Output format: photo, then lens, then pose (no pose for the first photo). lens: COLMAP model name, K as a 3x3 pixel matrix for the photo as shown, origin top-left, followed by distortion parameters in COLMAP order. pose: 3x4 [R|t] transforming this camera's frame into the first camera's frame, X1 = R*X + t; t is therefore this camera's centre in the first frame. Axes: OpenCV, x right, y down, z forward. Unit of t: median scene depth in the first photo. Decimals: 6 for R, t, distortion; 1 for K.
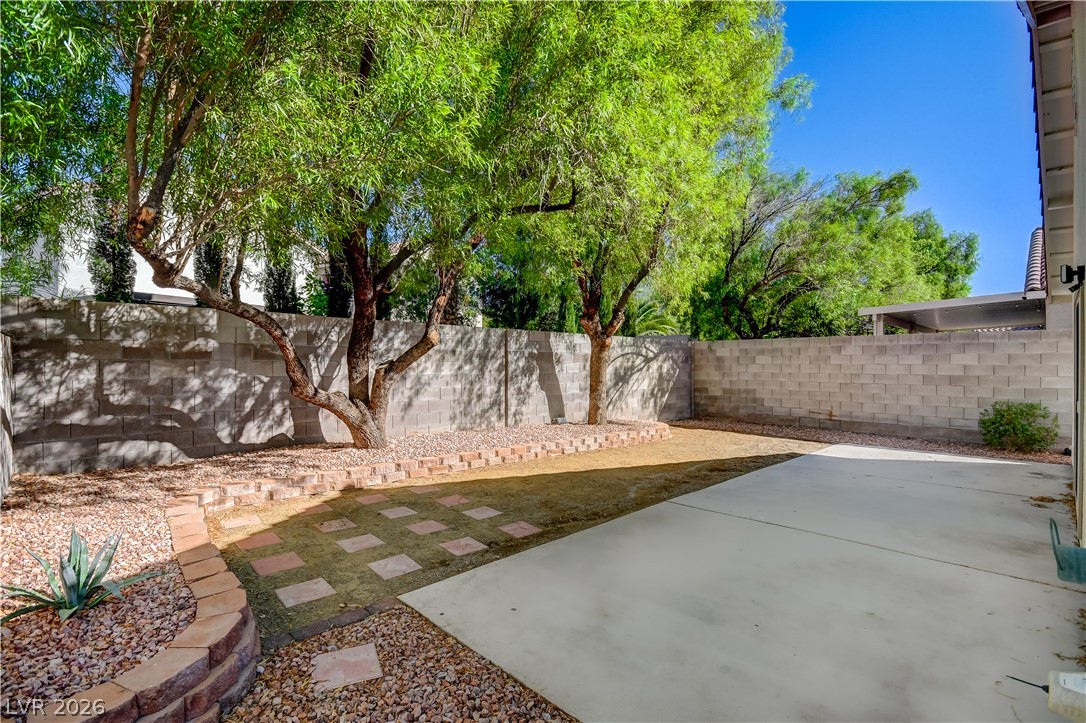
lens RADIAL K [[488.7, 0, 535.4], [0, 488.7, 365.0], [0, 0, 1]] dist [0.012629, 0.000917]
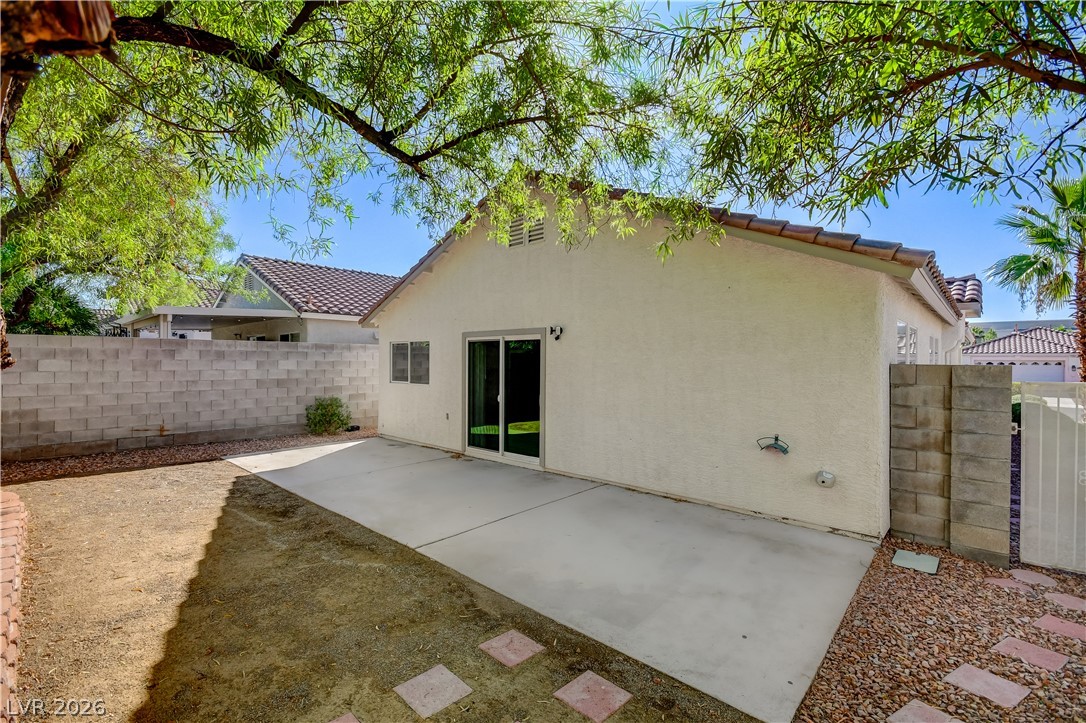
lens RADIAL K [[485.7, 0, 536.4], [0, 485.7, 359.7], [0, 0, 1]] dist [-0.001628, -0.001408]
pose [[-0.061491, -0.003616, 0.998101, -0.316544], [-0.003386, 0.999988, 0.003415, -0.028639], [-0.998102, -0.003170, -0.061503, 0.456075]]
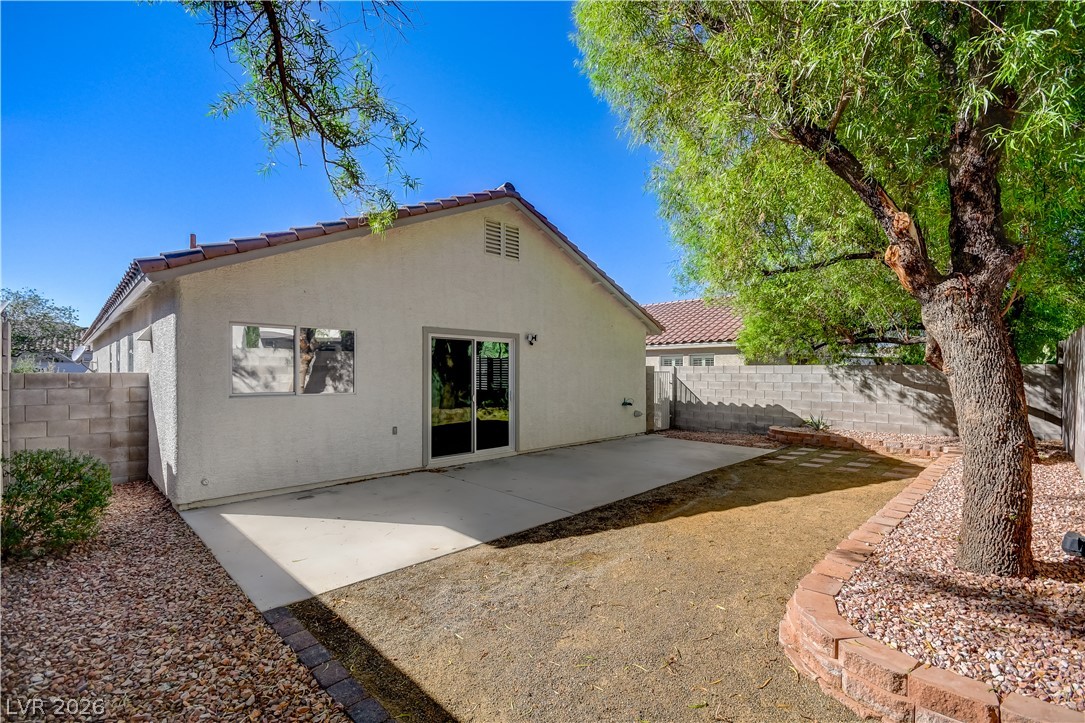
lens RADIAL K [[485.2, 0, 539.1], [0, 485.2, 369.6], [0, 0, 1]] dist [-0.001628, -0.001408]
pose [[-0.999739, -0.011146, -0.019937, 0.437486], [-0.011123, 0.999937, -0.001270, -0.008280], [0.019950, -0.001048, -0.999800, 1.321320]]
